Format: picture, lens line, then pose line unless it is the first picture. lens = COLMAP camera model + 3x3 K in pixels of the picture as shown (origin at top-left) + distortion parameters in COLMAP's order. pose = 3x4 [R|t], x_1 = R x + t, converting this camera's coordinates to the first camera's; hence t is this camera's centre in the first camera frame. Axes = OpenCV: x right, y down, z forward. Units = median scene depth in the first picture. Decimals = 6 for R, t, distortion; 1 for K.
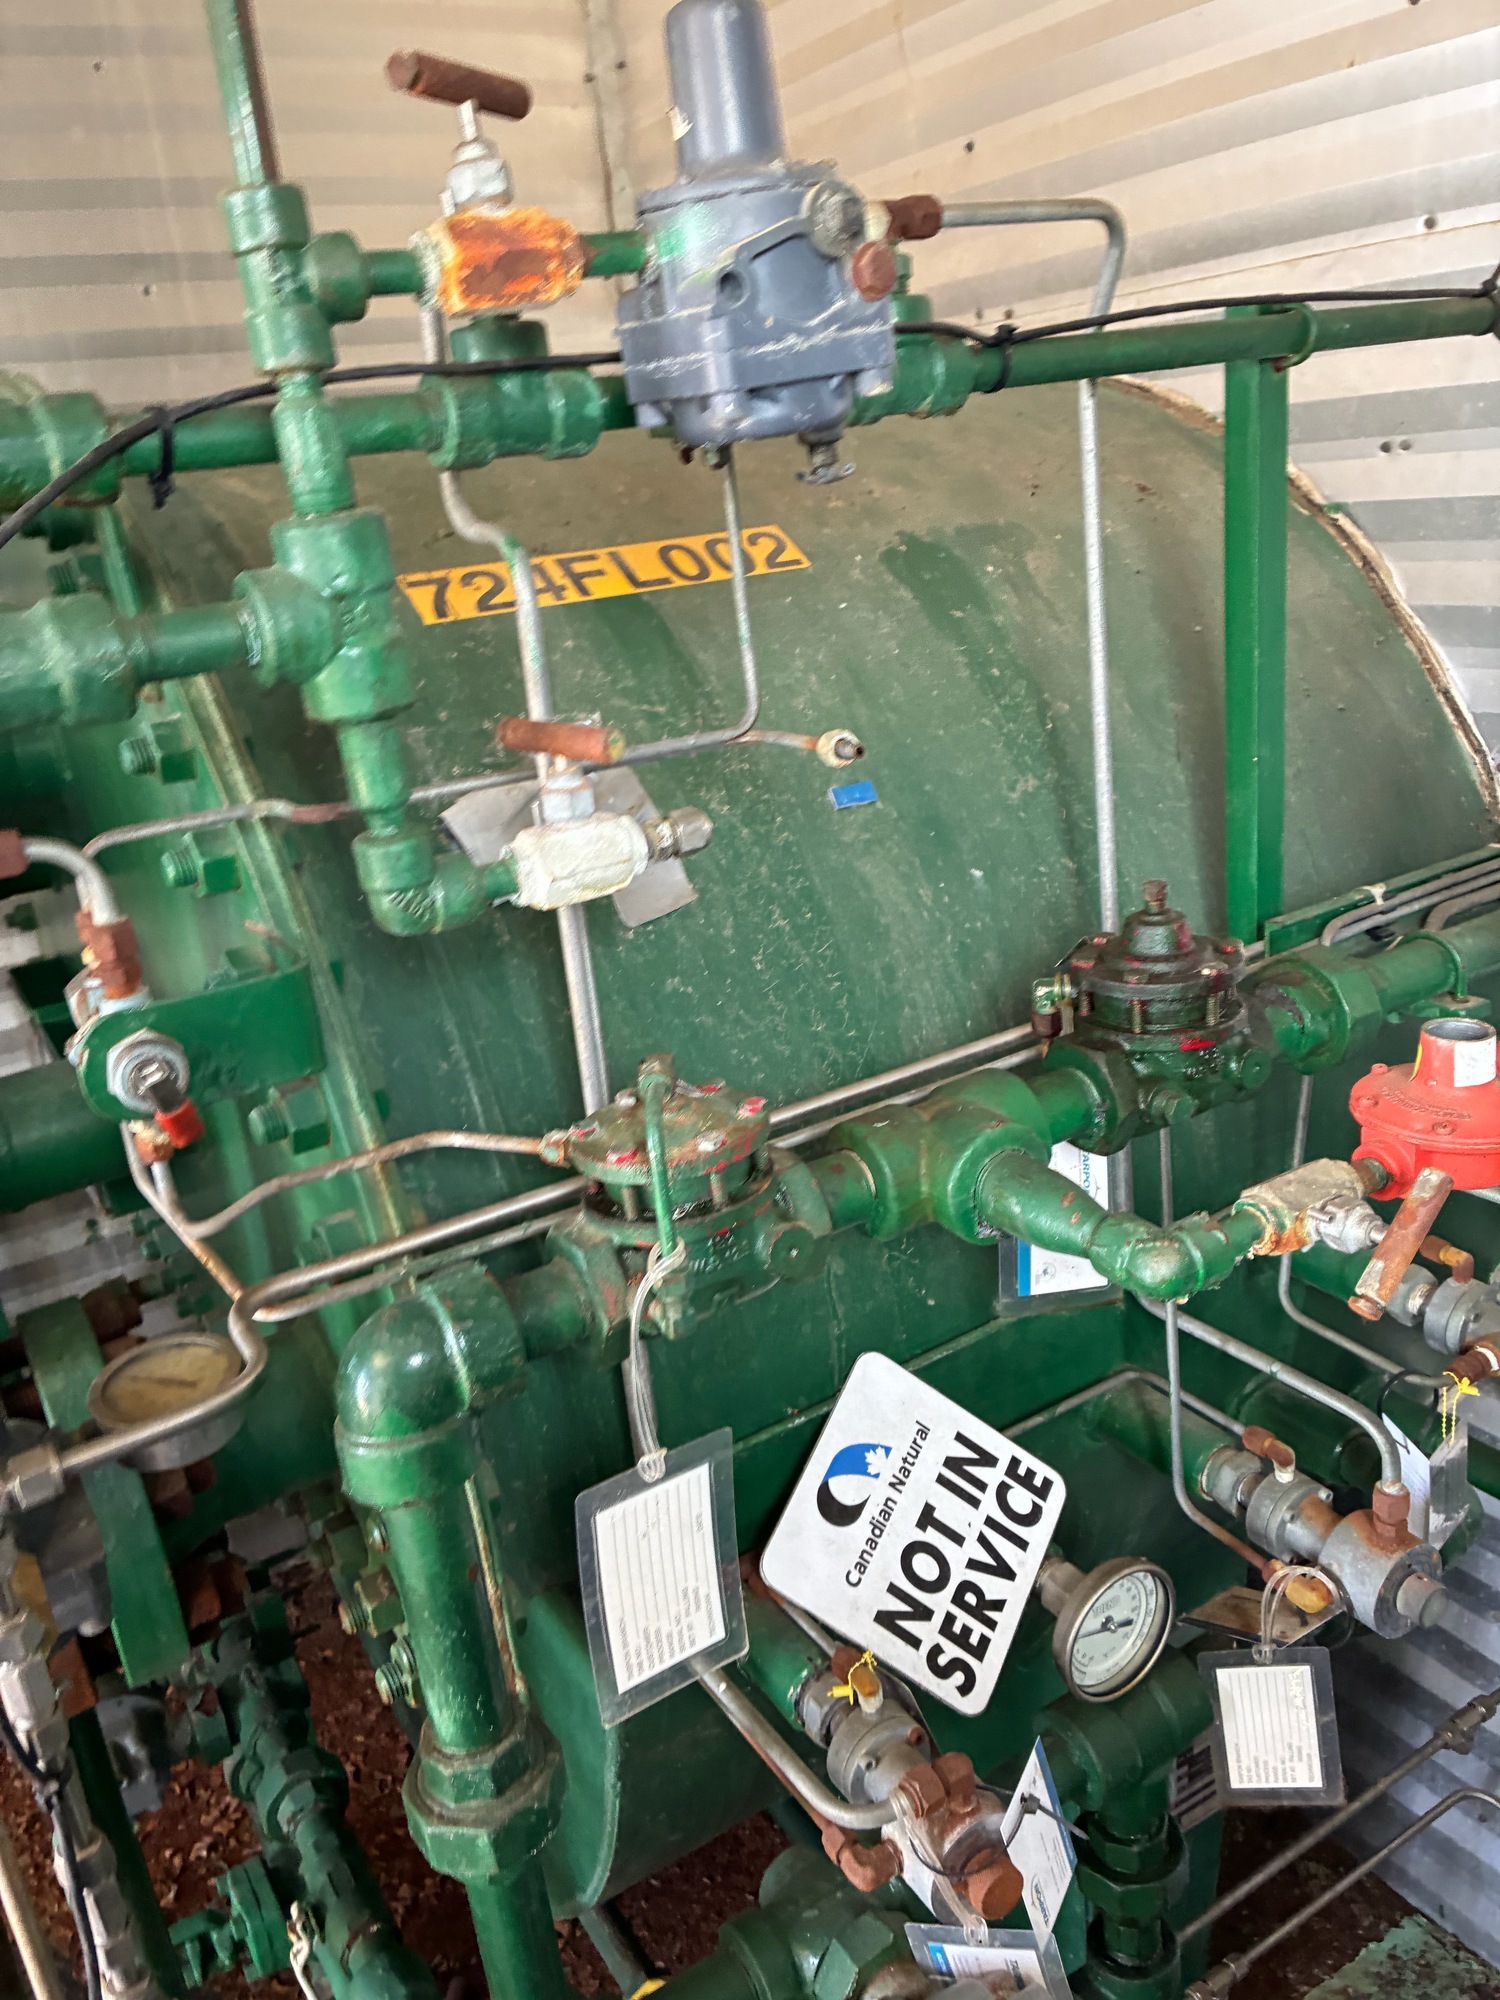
lens RADIAL K [[1502.3, 0, 800.0], [0, 1502.3, 992.2], [0, 0, 1]] dist [0.035418, -0.038133]
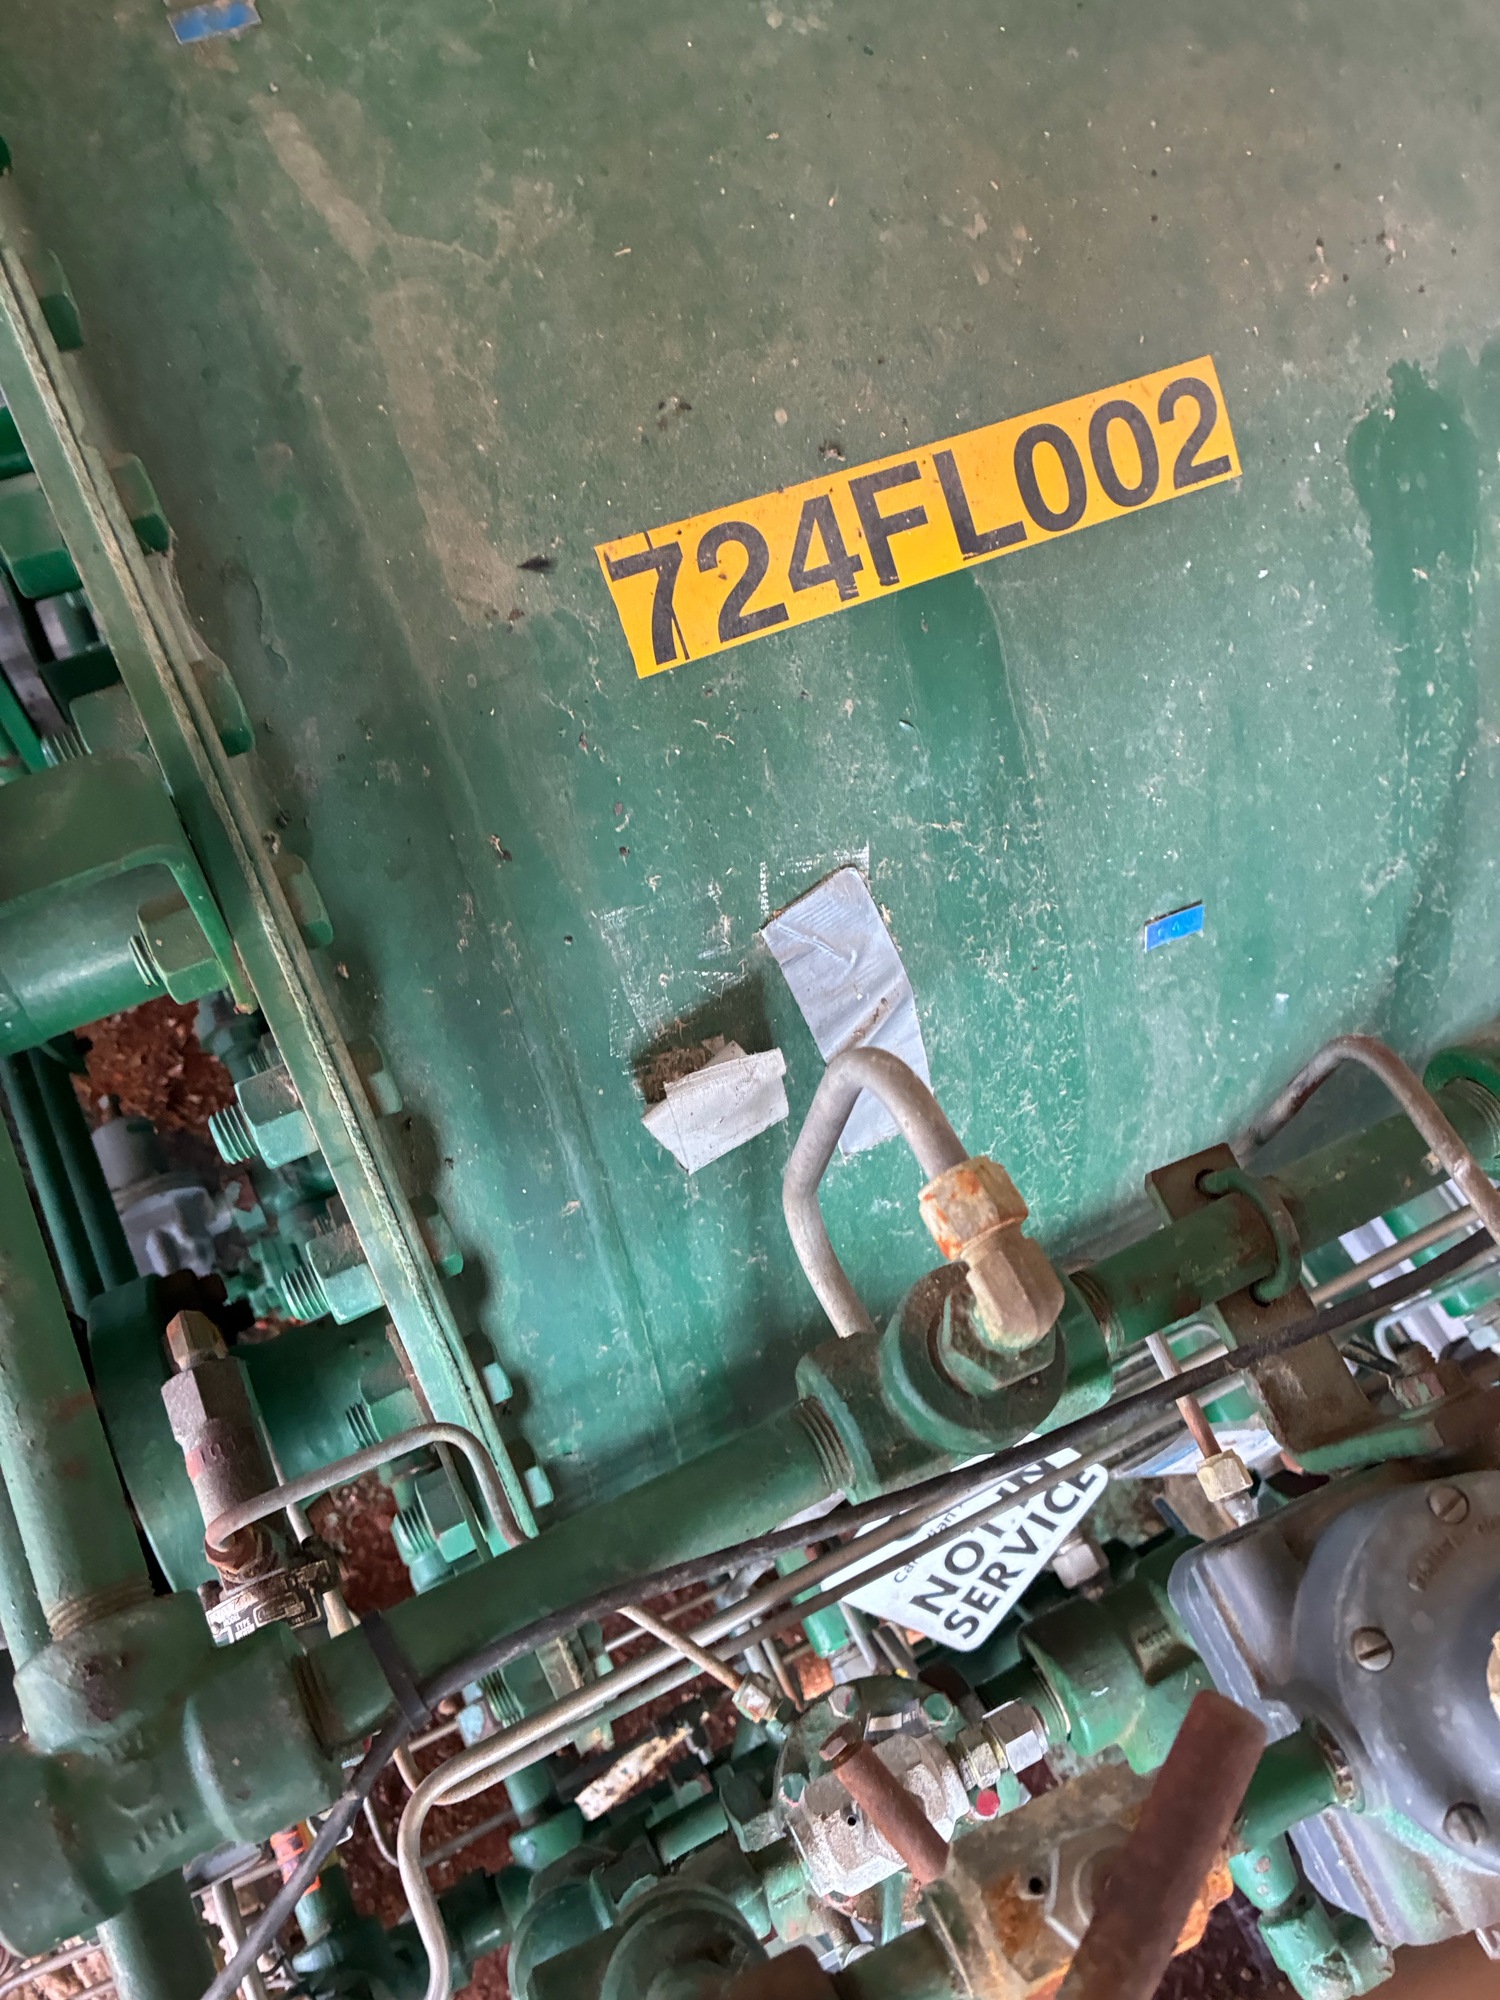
lens RADIAL K [[1502.3, 0, 800.0], [0, 1502.3, 992.2], [0, 0, 1]] dist [0.035418, -0.038133]
pose [[0.973498, 0.187748, 0.130586, -0.230090], [-0.226131, 0.704945, 0.672248, -0.560398], [0.034157, -0.683962, 0.728718, 0.443288]]
